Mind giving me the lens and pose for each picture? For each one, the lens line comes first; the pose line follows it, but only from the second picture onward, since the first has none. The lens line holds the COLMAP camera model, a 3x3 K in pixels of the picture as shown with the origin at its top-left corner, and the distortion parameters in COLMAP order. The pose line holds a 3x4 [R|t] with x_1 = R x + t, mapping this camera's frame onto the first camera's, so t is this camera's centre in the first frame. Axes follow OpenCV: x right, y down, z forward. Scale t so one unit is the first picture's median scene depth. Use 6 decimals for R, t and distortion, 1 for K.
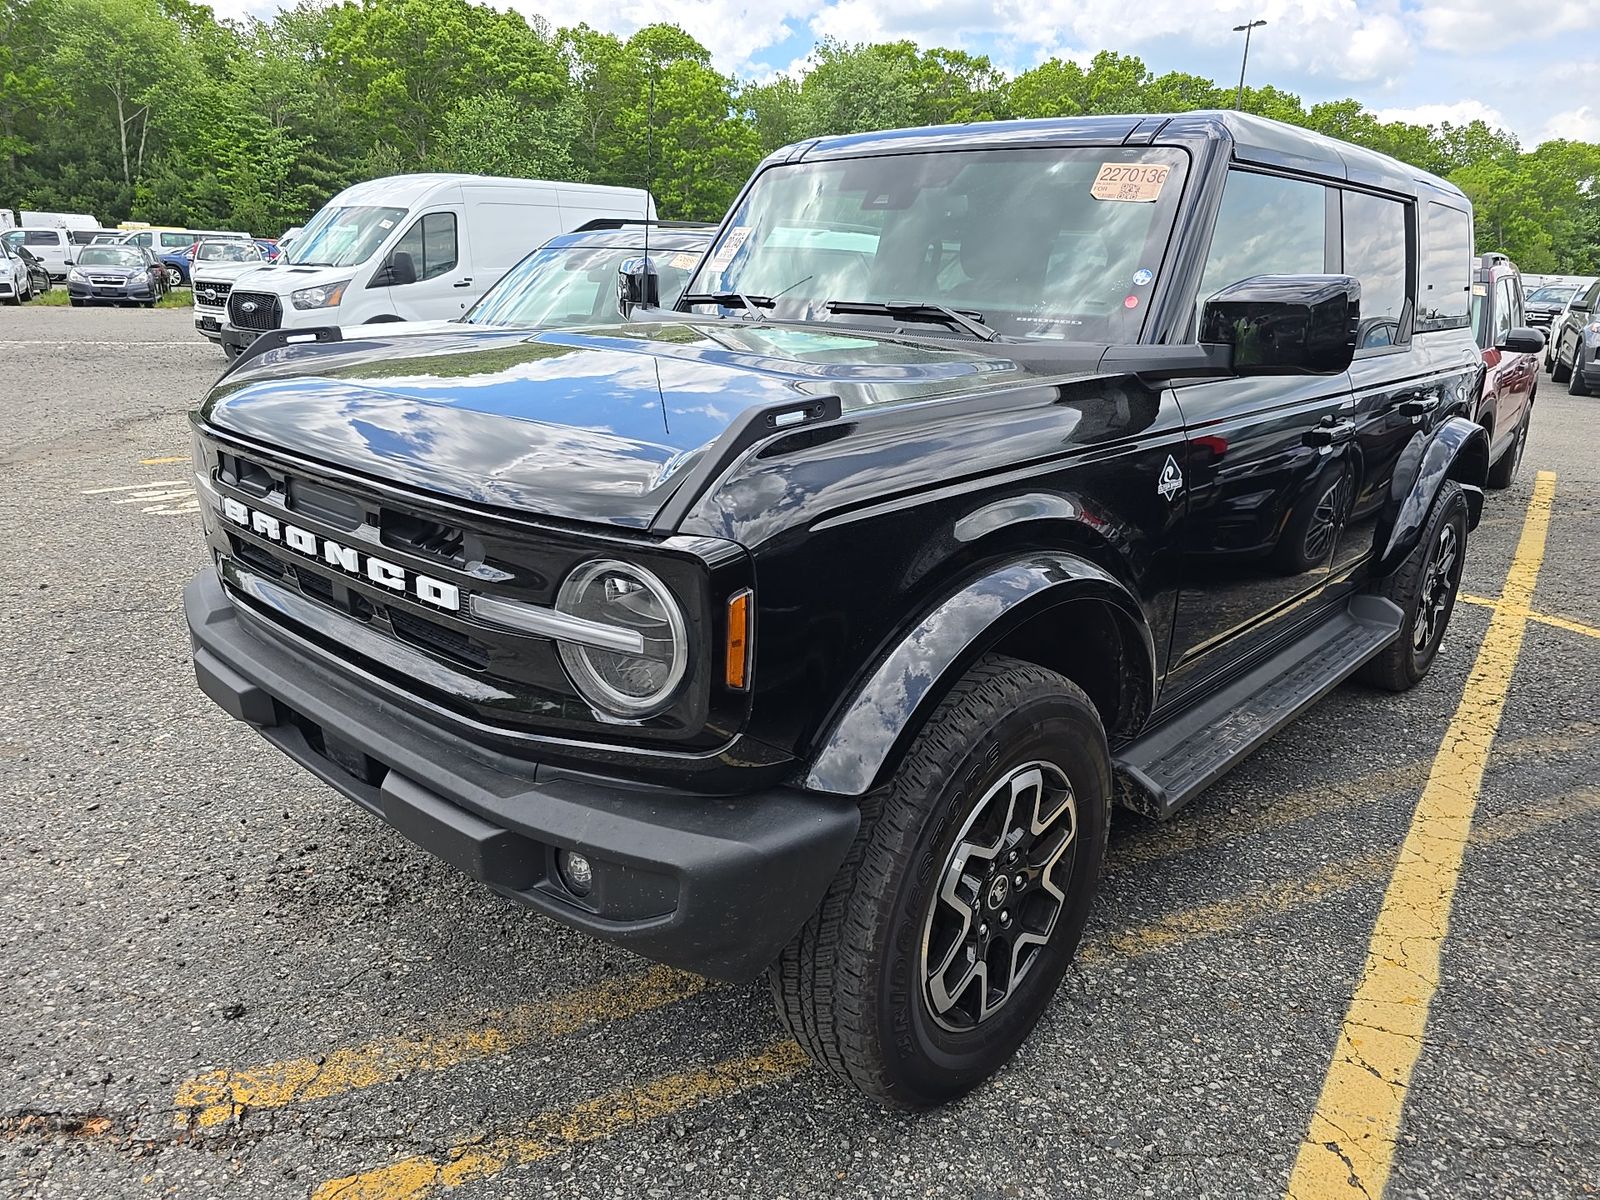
lens RADIAL K [[1109.0, 0, 800.0], [0, 1109.0, 600.0], [0, 0, 1]] dist [0.041058, -0.033566]
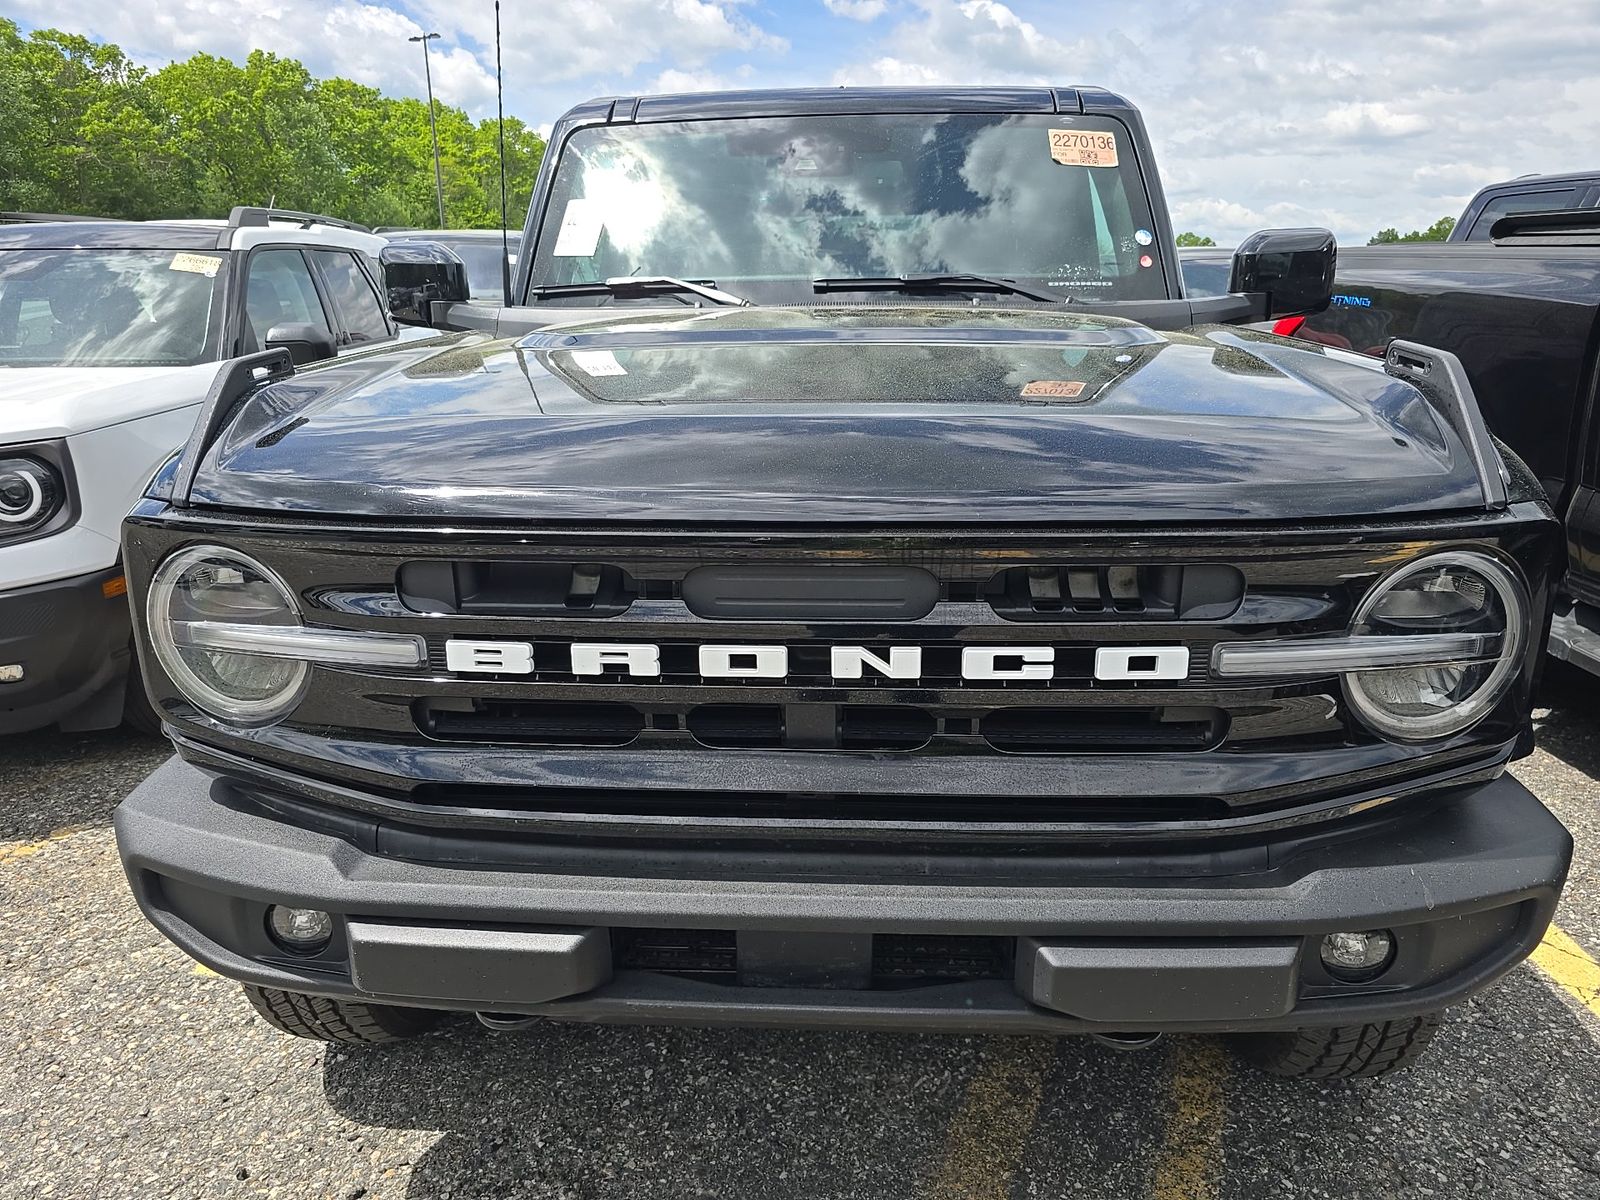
lens RADIAL K [[1109.0, 0, 800.0], [0, 1109.0, 600.0], [0, 0, 1]] dist [0.041058, -0.033566]
pose [[0.771348, -0.214957, 0.599012, -0.765481], [0.220834, 0.973153, 0.064850, -0.118020], [-0.596871, 0.082261, 0.798109, 0.471499]]
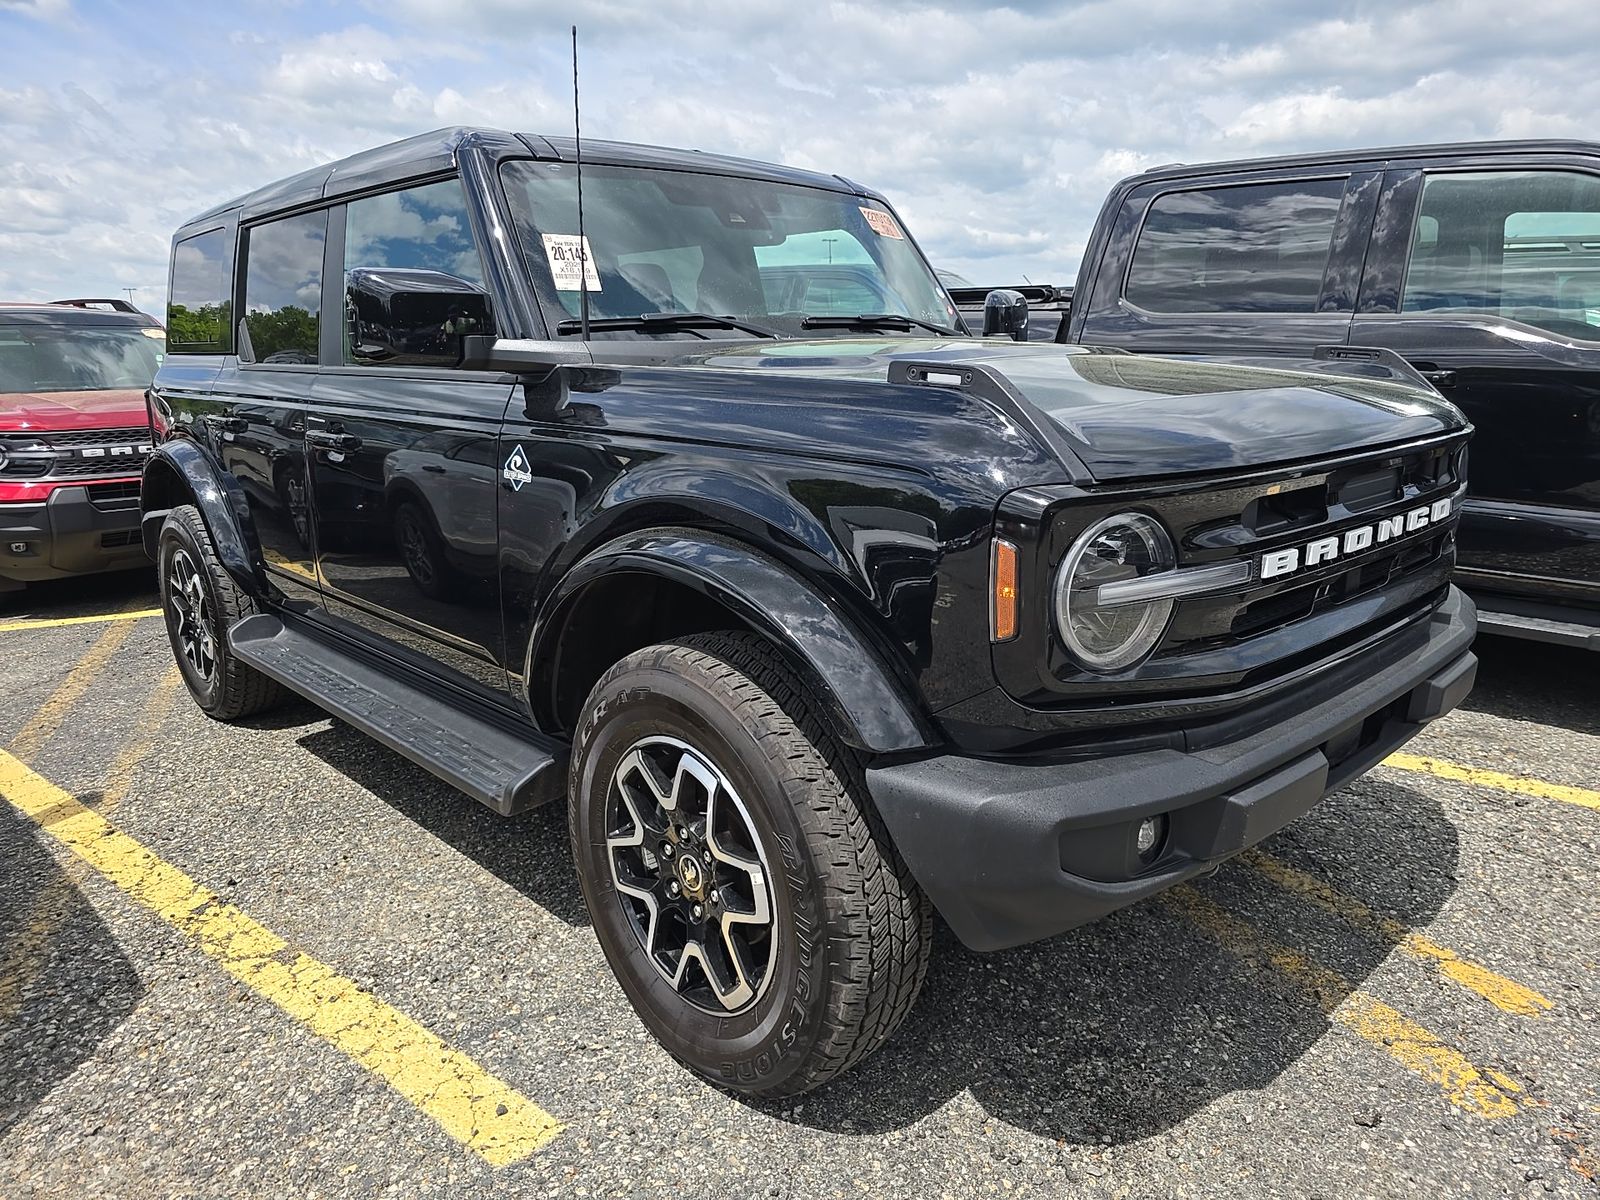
lens RADIAL K [[1109.0, 0, 800.0], [0, 1109.0, 600.0], [0, 0, 1]] dist [0.041058, -0.033566]
pose [[0.059641, -0.257875, 0.964336, -1.367997], [0.308883, 0.923410, 0.227827, -0.358289], [-0.949228, 0.284279, 0.134726, 1.288585]]
